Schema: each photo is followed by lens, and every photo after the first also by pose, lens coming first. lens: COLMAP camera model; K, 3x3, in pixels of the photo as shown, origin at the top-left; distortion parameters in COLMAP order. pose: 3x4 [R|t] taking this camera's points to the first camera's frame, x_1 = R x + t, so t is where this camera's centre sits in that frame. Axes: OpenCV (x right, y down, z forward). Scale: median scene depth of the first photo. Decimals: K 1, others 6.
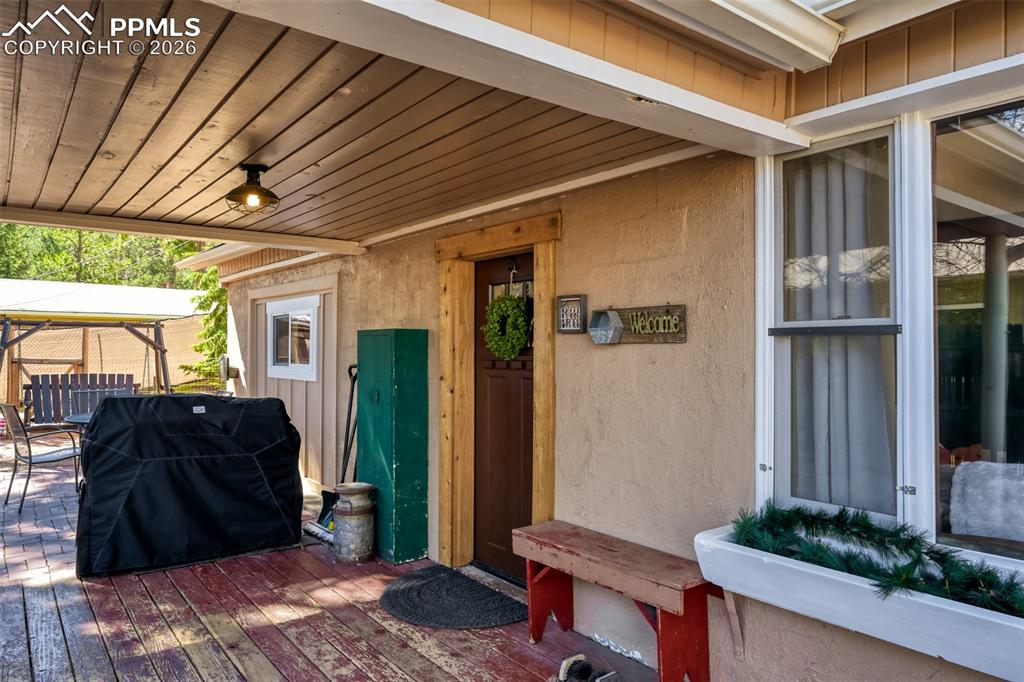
lens RADIAL K [[680.4, 0, 511.9], [0, 680.4, 344.4], [0, 0, 1]] dist [-0.002870, -0.000523]
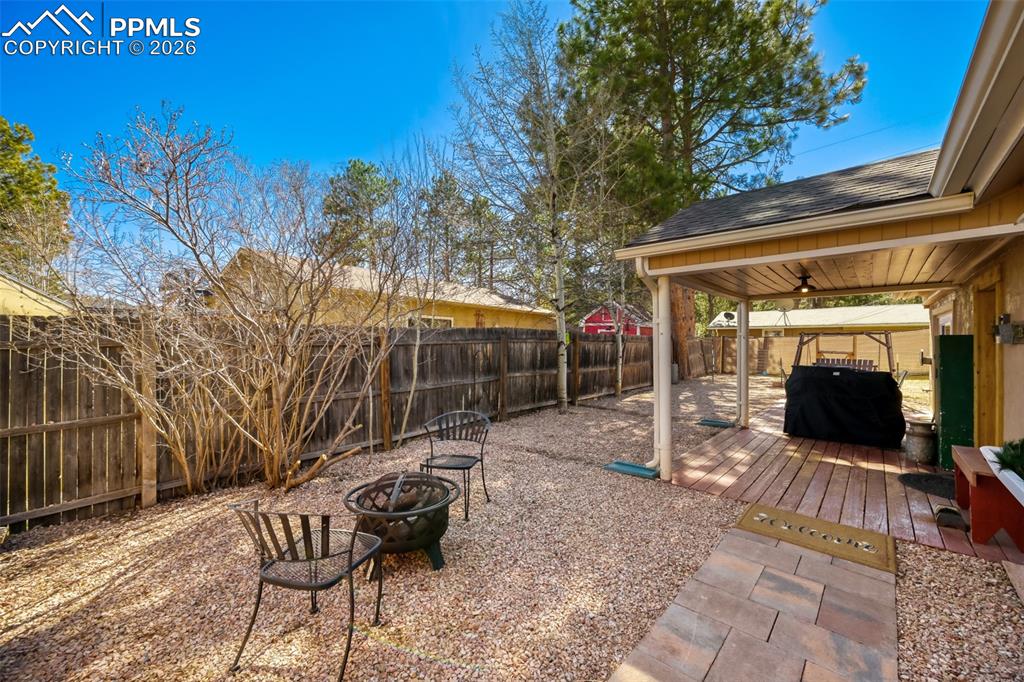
lens RADIAL K [[402.2, 0, 511.1], [0, 402.2, 343.1], [0, 0, 1]] dist [0.001319, 0.000025]
pose [[0.174886, -0.004972, -0.984576, 0.651949], [0.005179, 0.999978, -0.004130, -0.003621], [0.984575, -0.004377, 0.174908, -0.270850]]
